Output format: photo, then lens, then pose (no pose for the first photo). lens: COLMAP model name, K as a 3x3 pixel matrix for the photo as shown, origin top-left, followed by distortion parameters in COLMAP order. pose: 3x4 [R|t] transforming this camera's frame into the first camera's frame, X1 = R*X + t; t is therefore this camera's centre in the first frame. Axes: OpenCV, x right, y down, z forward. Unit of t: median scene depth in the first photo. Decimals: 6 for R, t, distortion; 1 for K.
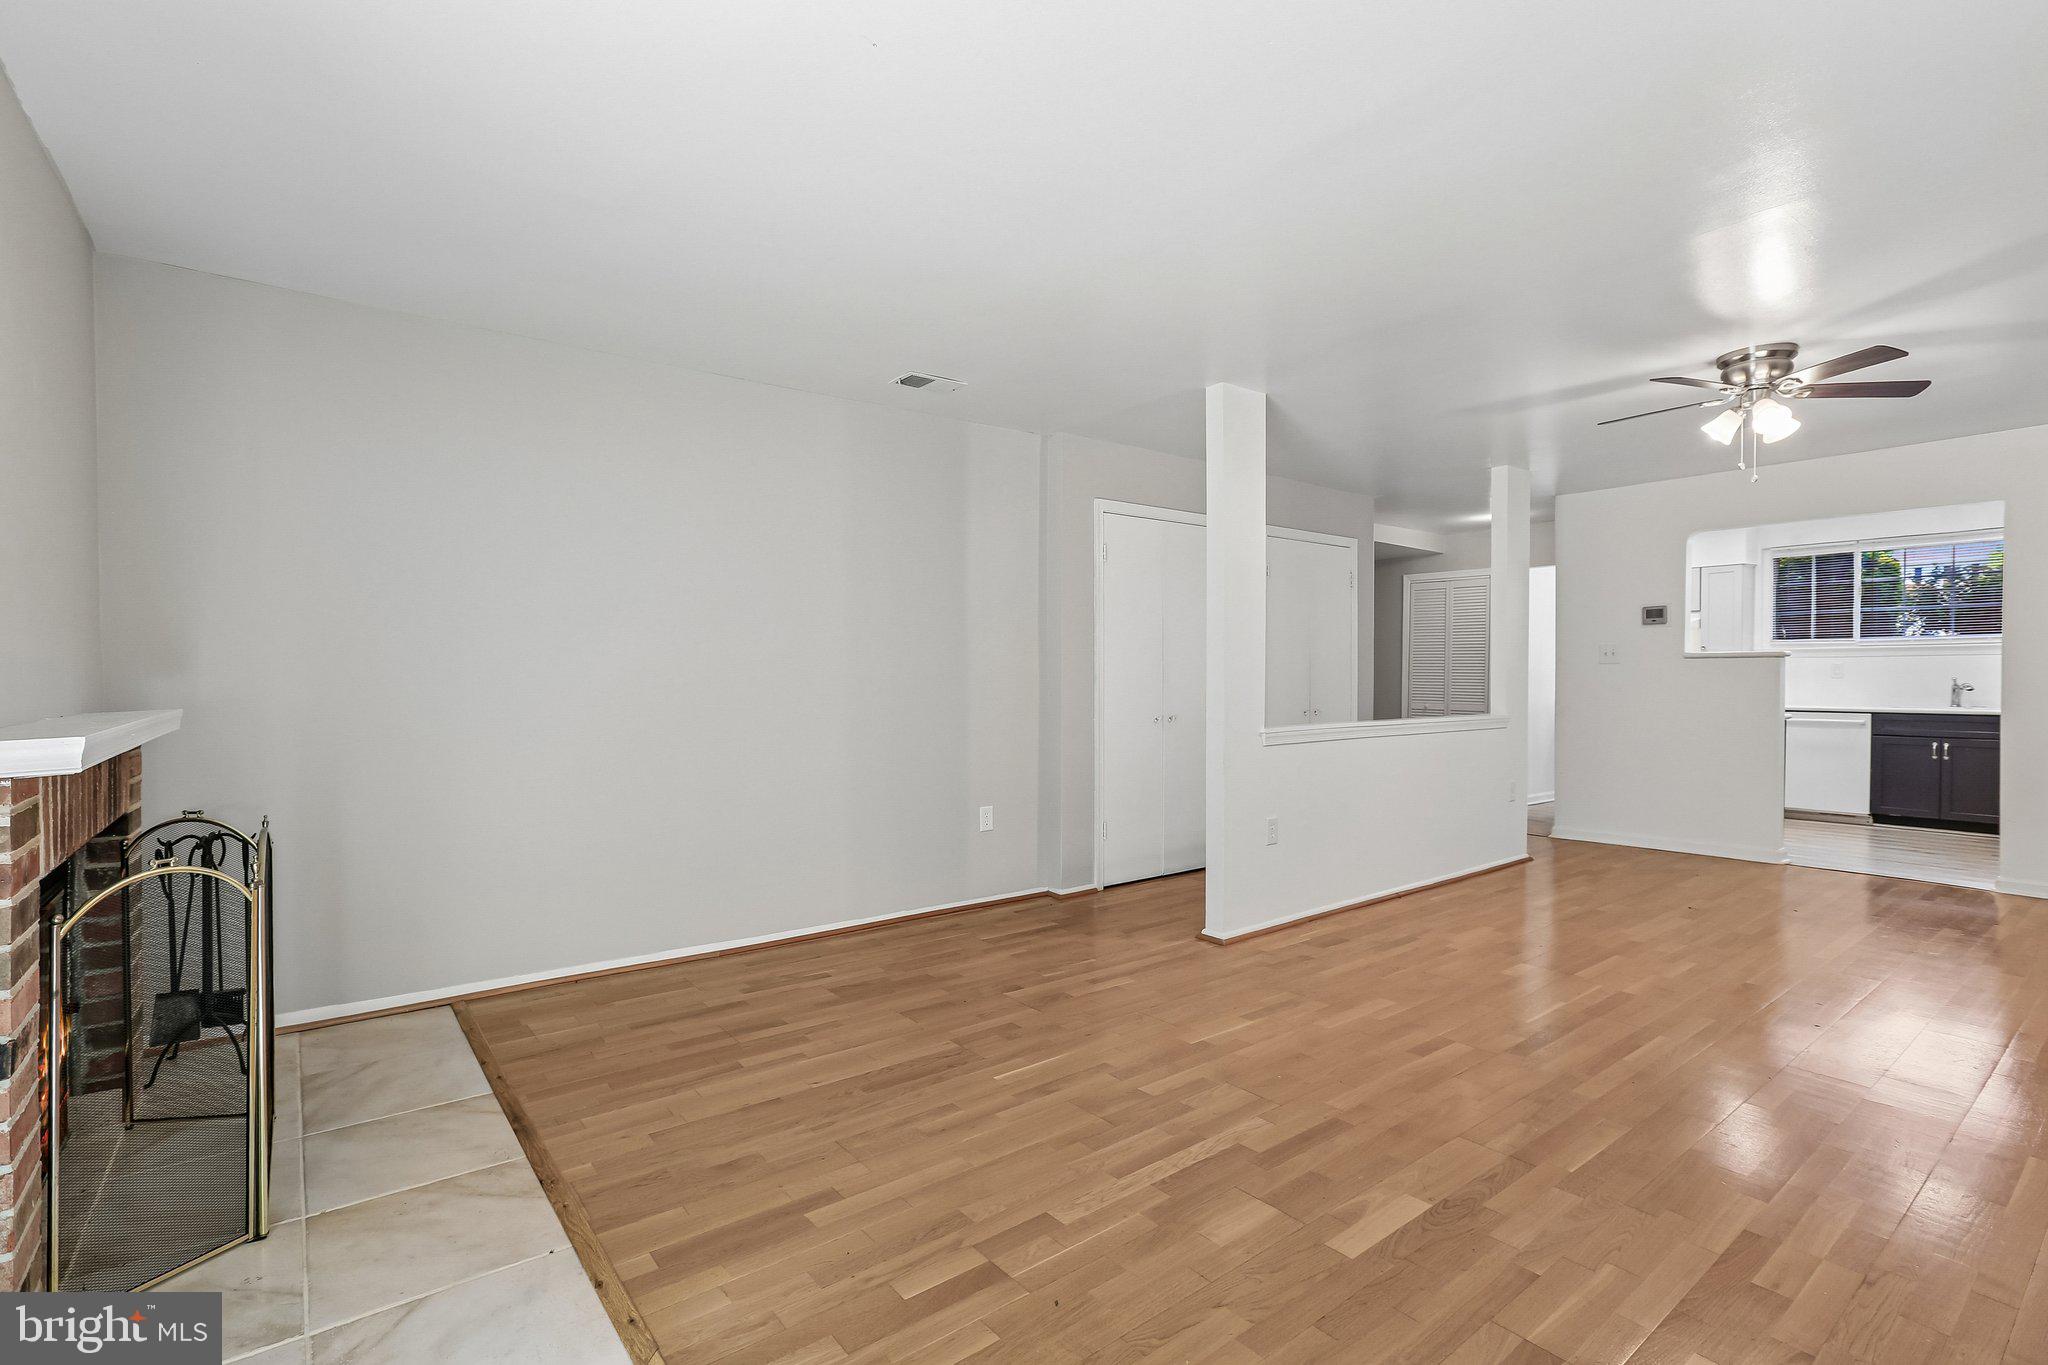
lens RADIAL K [[941.7, 0, 1026.2], [0, 941.7, 690.8], [0, 0, 1]] dist [-0.011791, 0.009373]
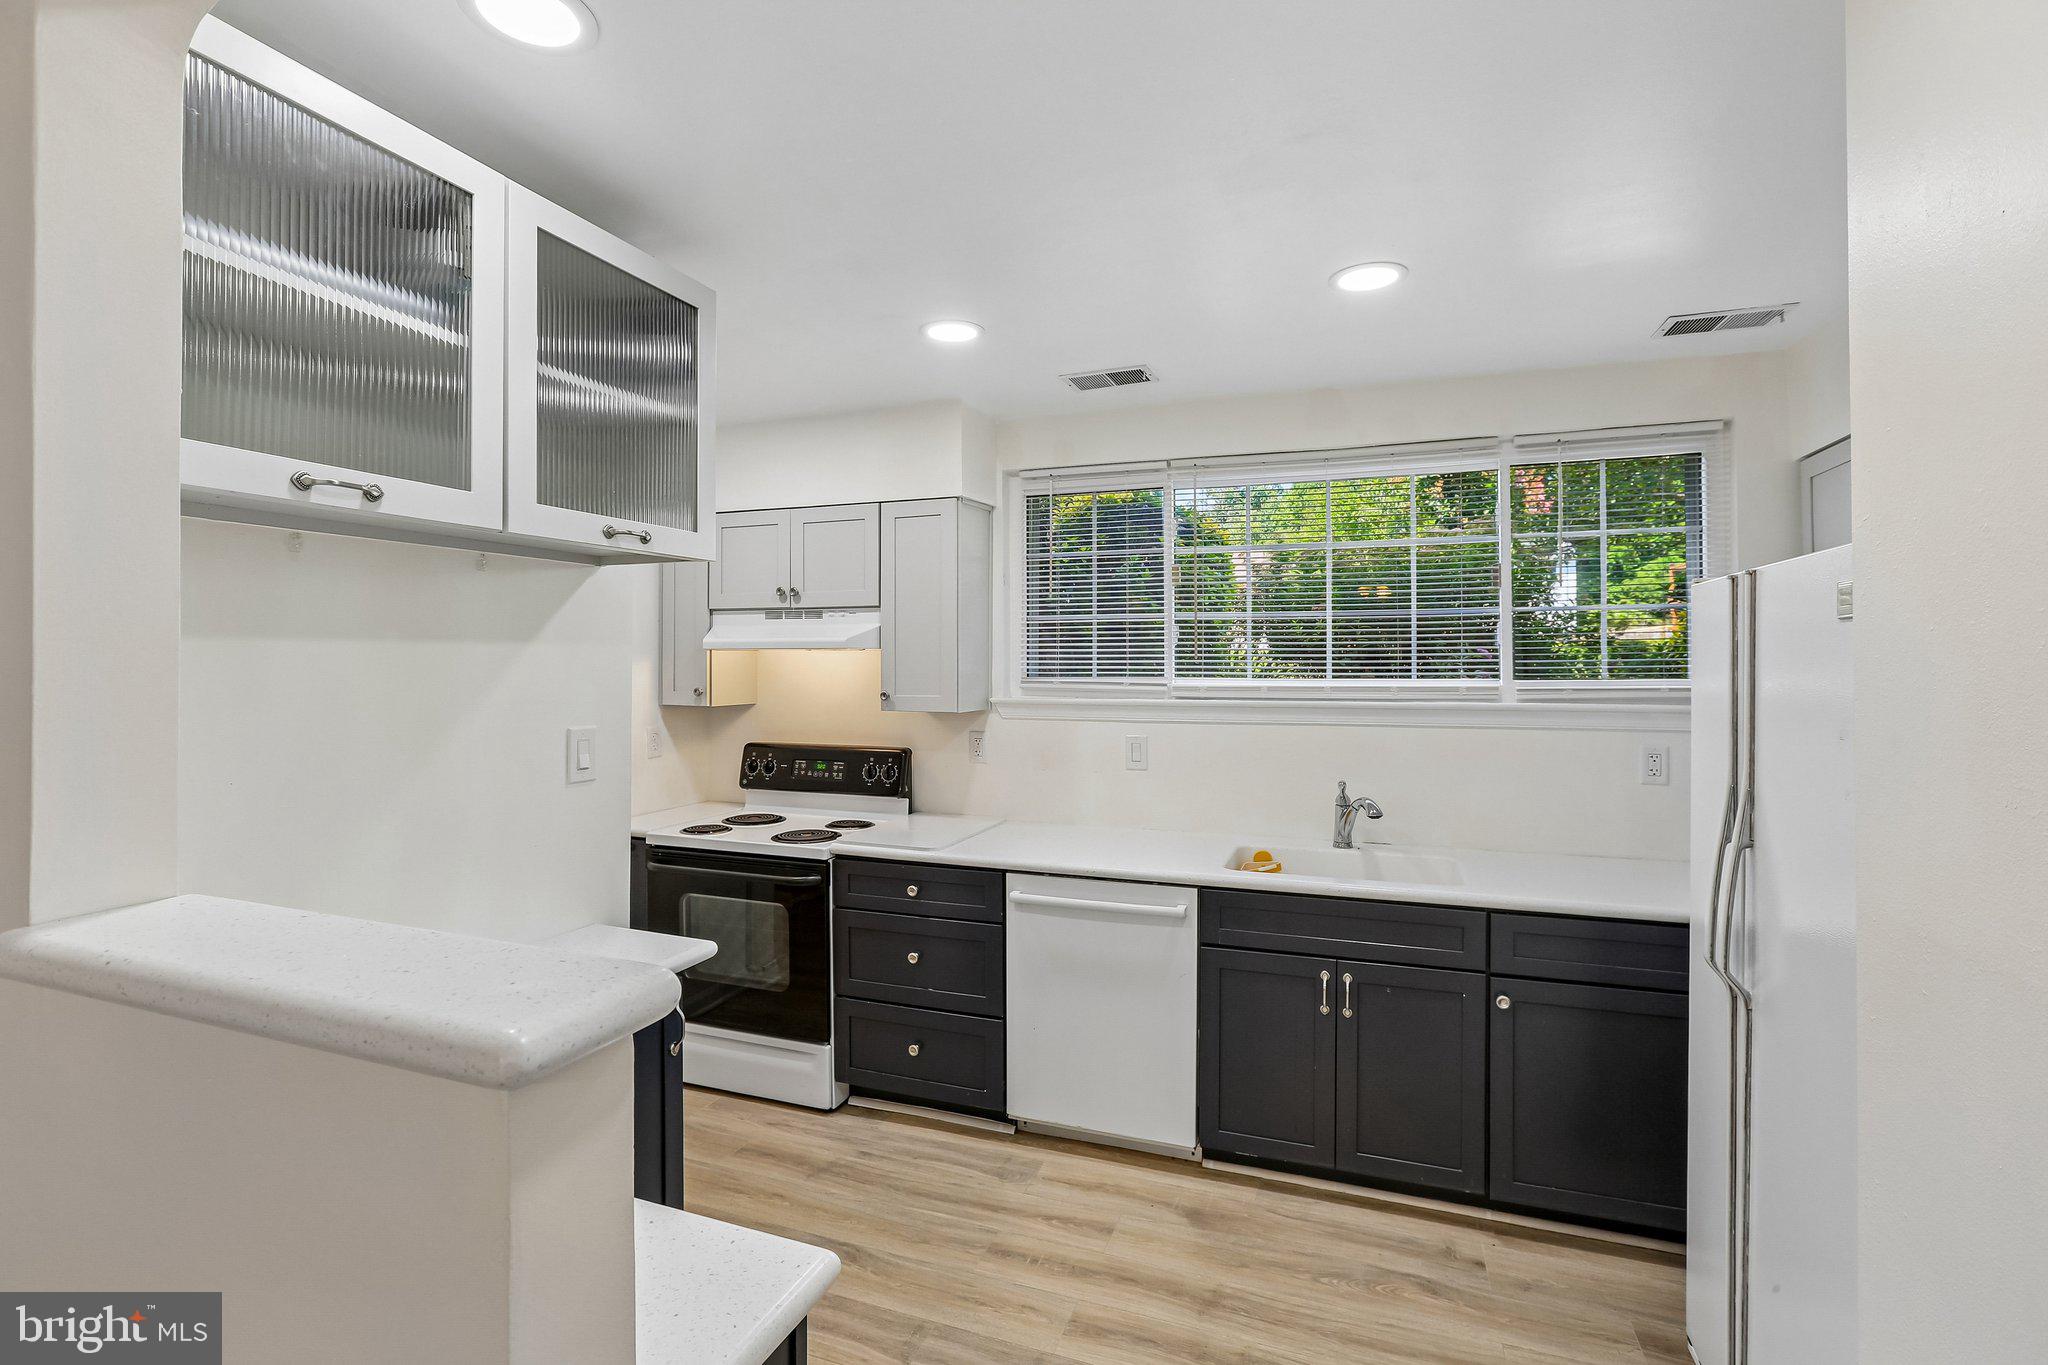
lens RADIAL K [[942.2, 0, 1024.0], [0, 942.2, 682.5], [0, 0, 1]] dist [-0.008150, 0.000690]
pose [[0.843646, -0.004735, 0.536879, 0.583794], [0.007758, 0.999964, -0.003370, -0.053108], [-0.536843, 0.007008, 0.843653, 0.656216]]
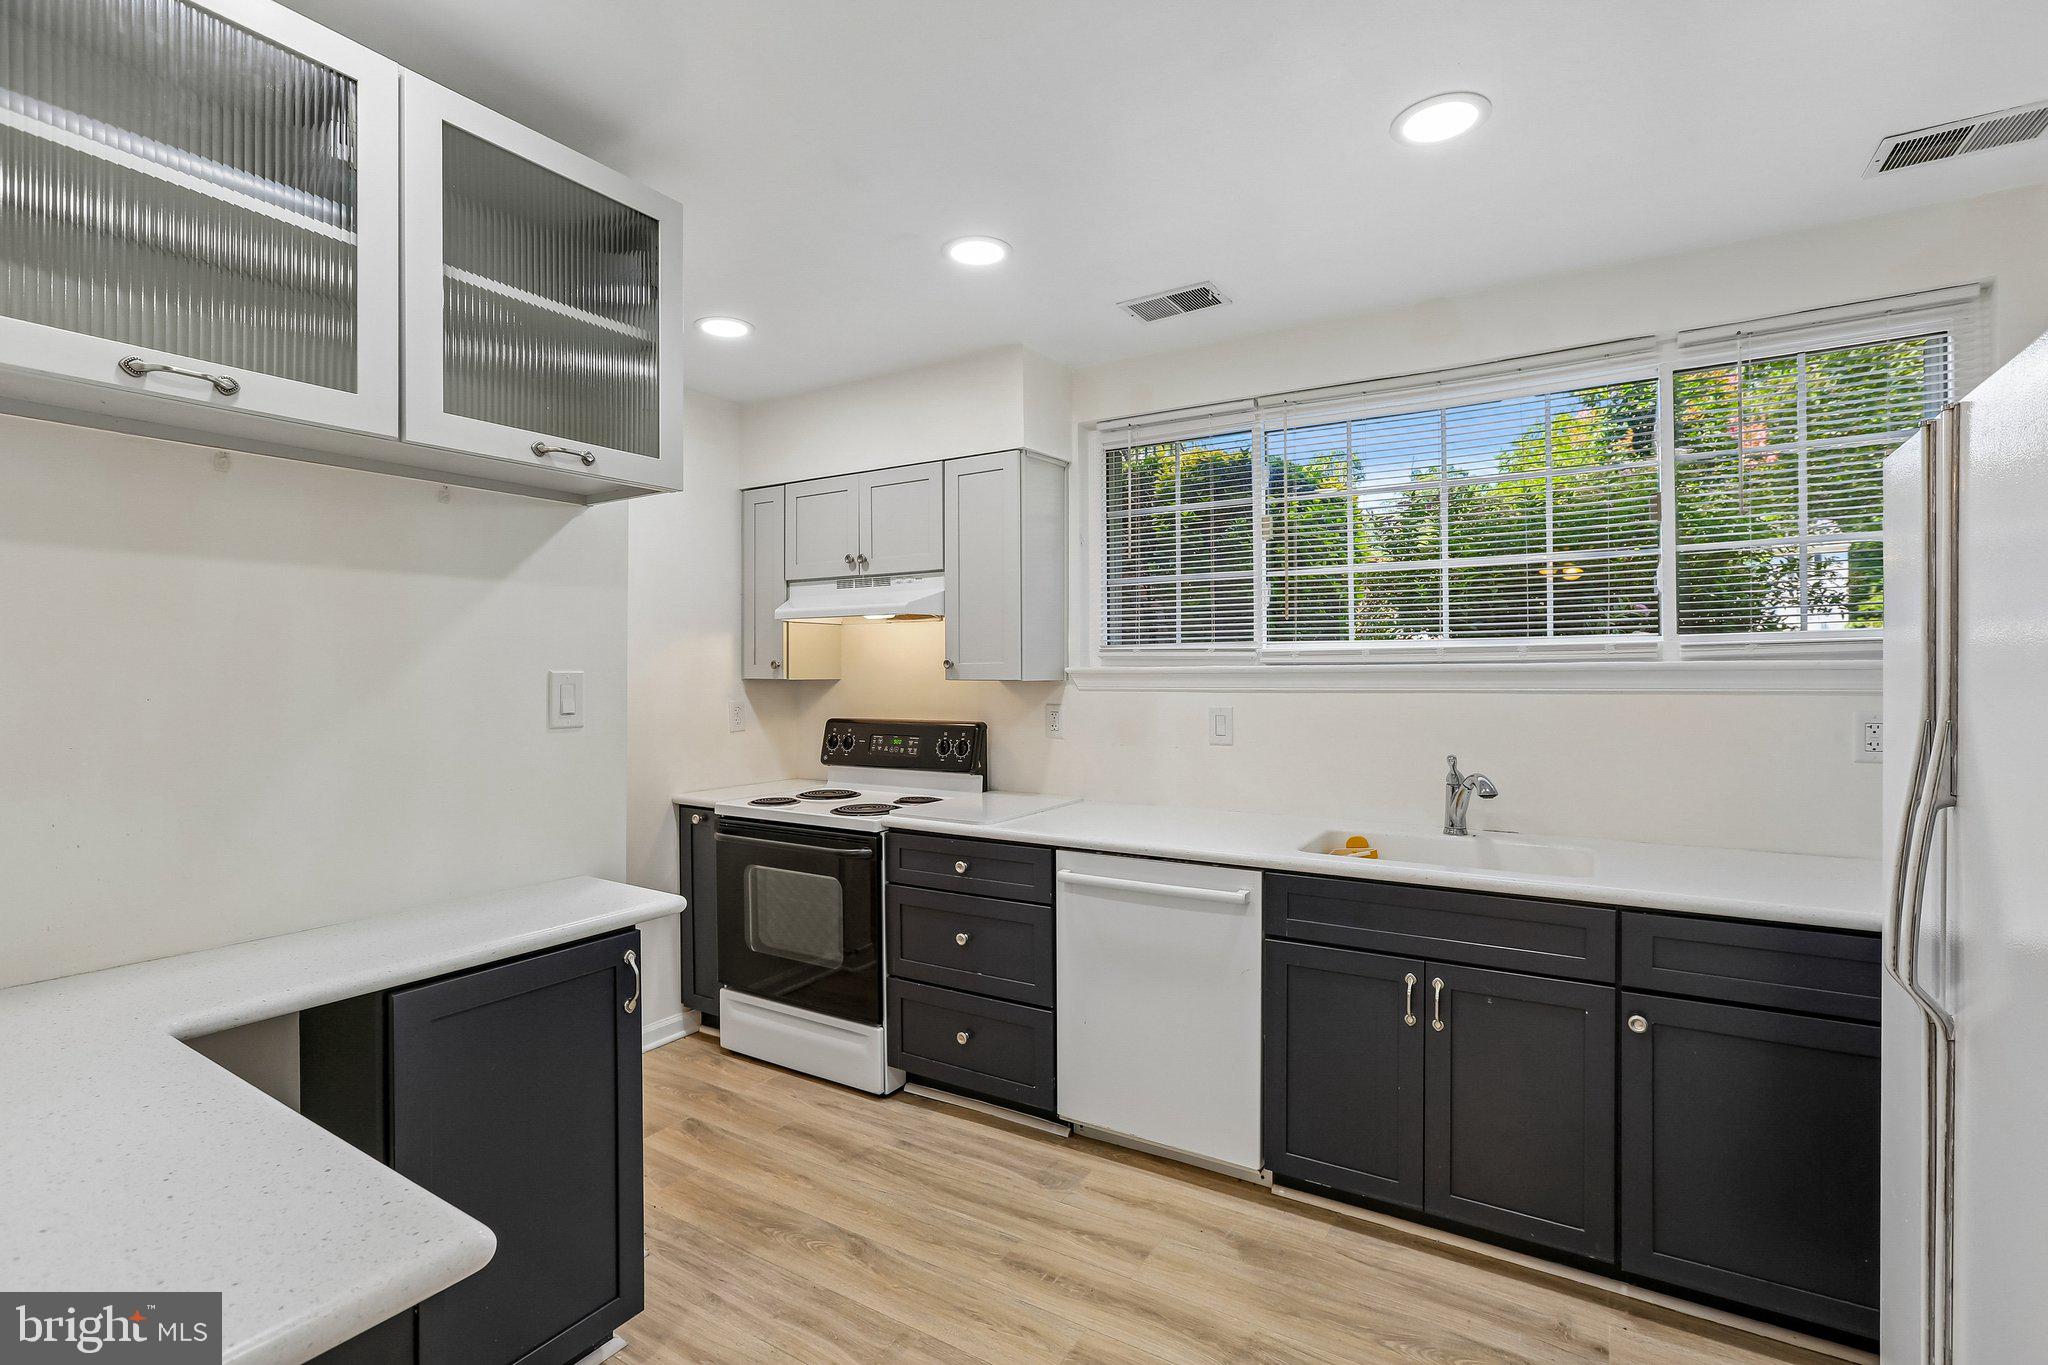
lens RADIAL K [[941.7, 0, 1026.2], [0, 941.7, 690.8], [0, 0, 1]] dist [-0.011791, 0.009373]
pose [[0.931368, -0.004669, 0.364050, 0.644791], [0.007526, 0.999951, -0.006430, -0.034253], [-0.364002, 0.008729, 0.931357, 0.661675]]
